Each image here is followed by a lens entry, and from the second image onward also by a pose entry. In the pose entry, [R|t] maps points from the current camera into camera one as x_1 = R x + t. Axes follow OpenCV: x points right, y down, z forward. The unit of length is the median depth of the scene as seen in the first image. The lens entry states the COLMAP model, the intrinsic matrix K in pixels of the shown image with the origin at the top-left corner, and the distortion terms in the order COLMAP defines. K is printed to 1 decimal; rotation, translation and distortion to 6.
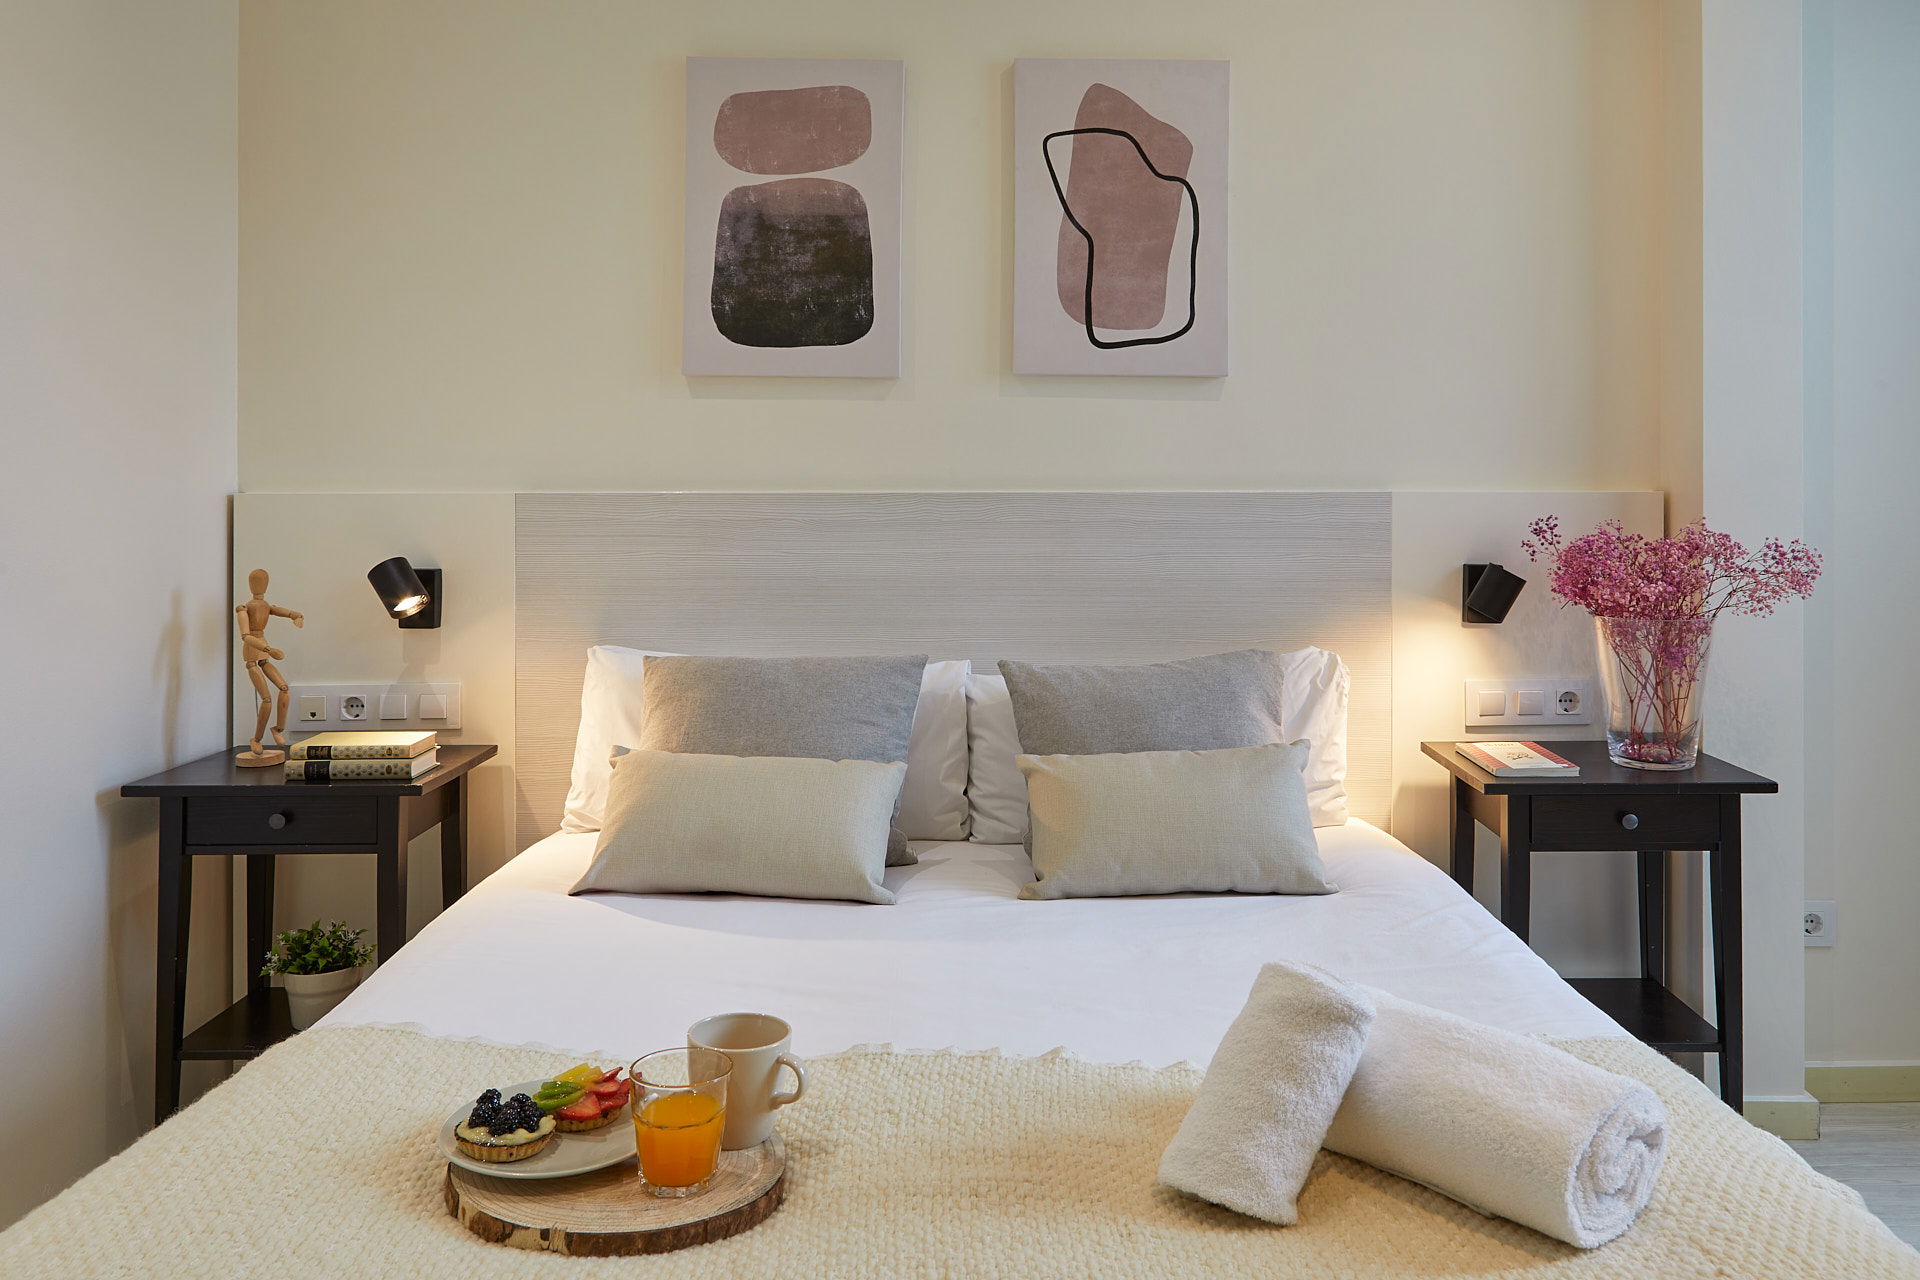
lens RADIAL K [[1405.8, 0, 958.1], [0, 1405.8, 511.2], [0, 0, 1]] dist [0.008341, -0.006584]
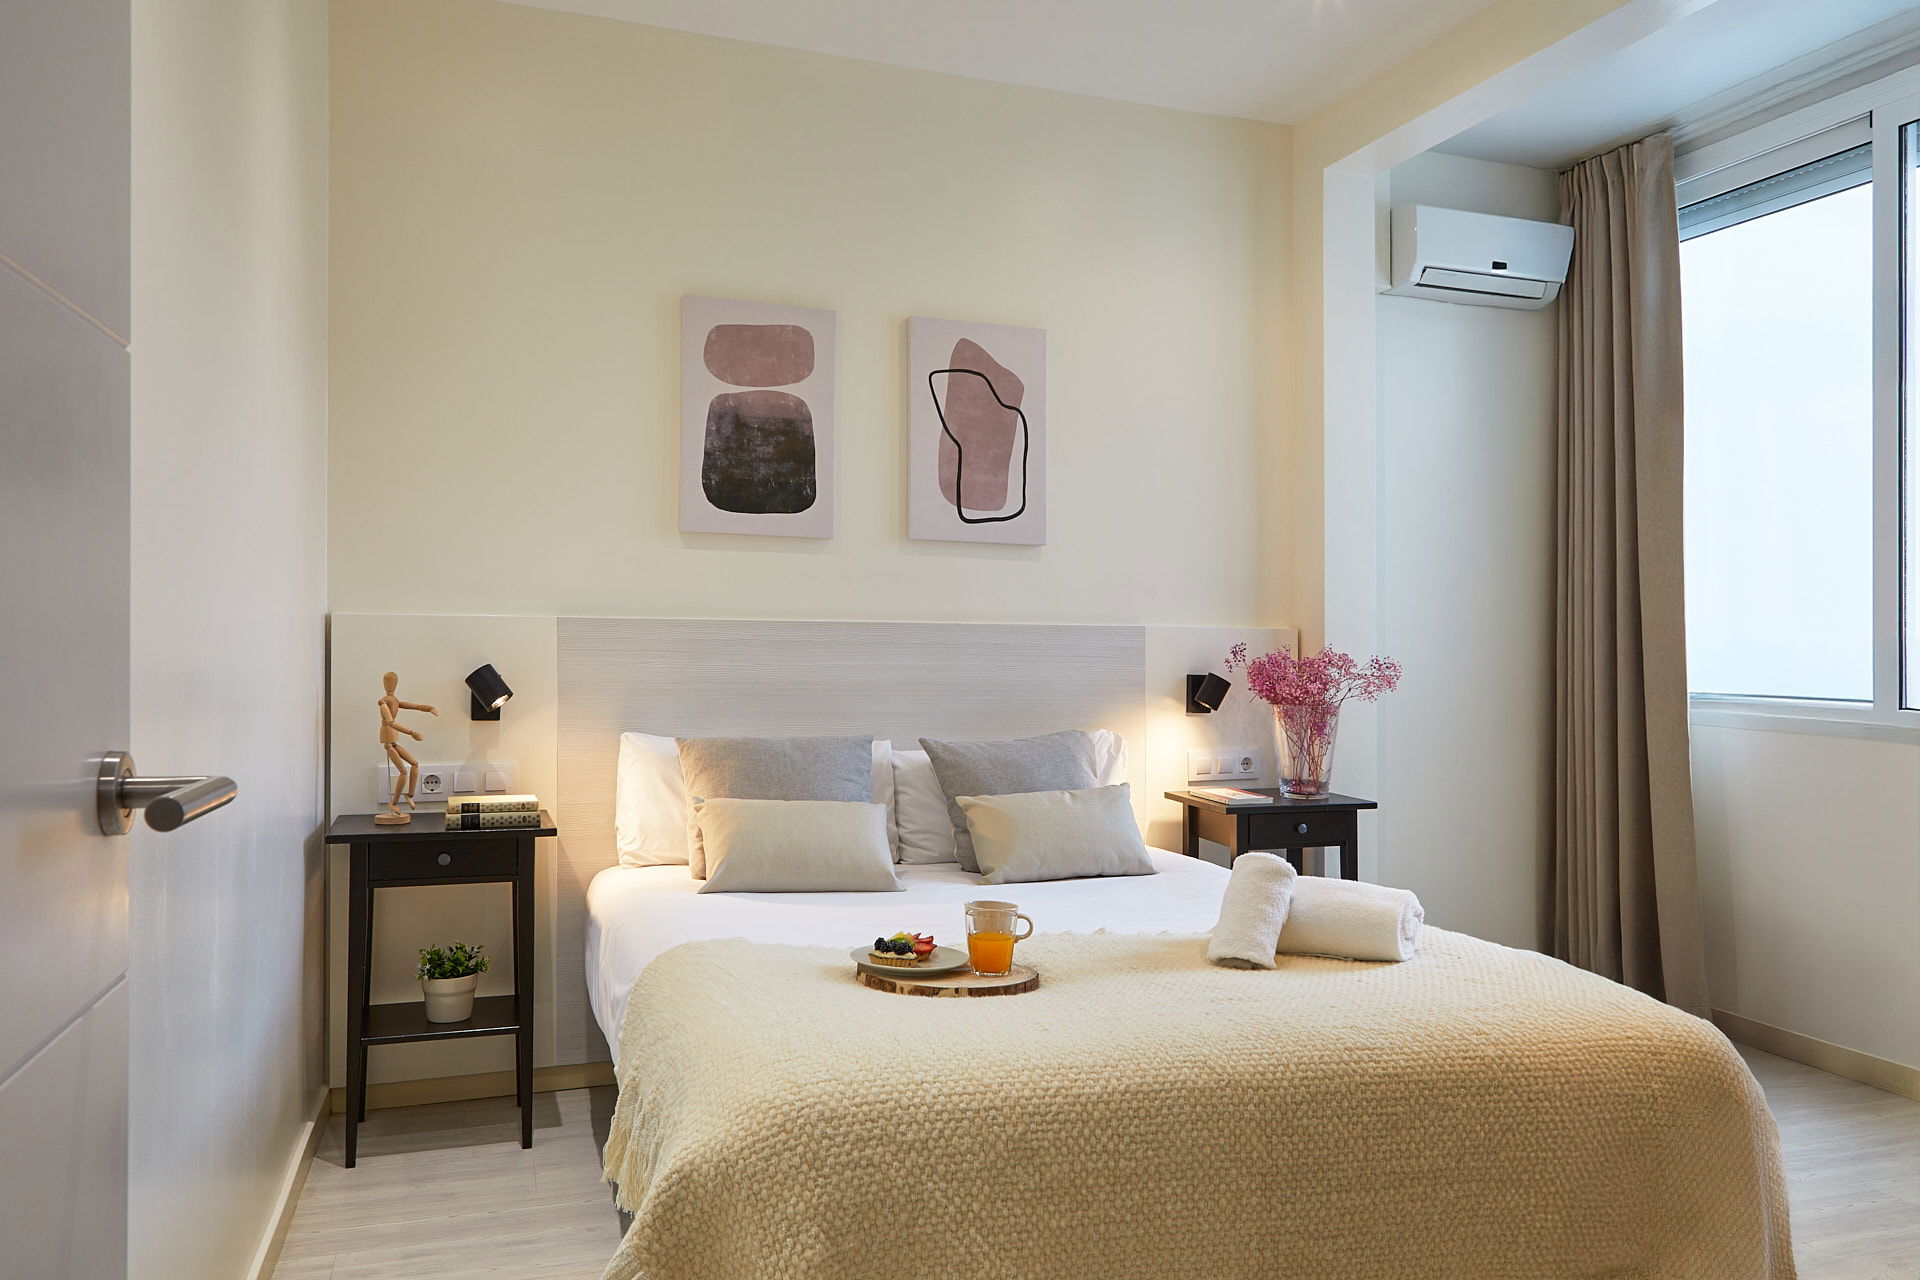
lens RADIAL K [[1405.8, 0, 961.9], [0, 1405.8, 640.6], [0, 0, 1]] dist [0.008341, -0.006584]
pose [[0.938140, 0.010185, 0.346106, -0.414076], [-0.005165, 0.999868, -0.015424, 0.027052], [-0.346217, 0.012682, 0.938069, -0.354163]]
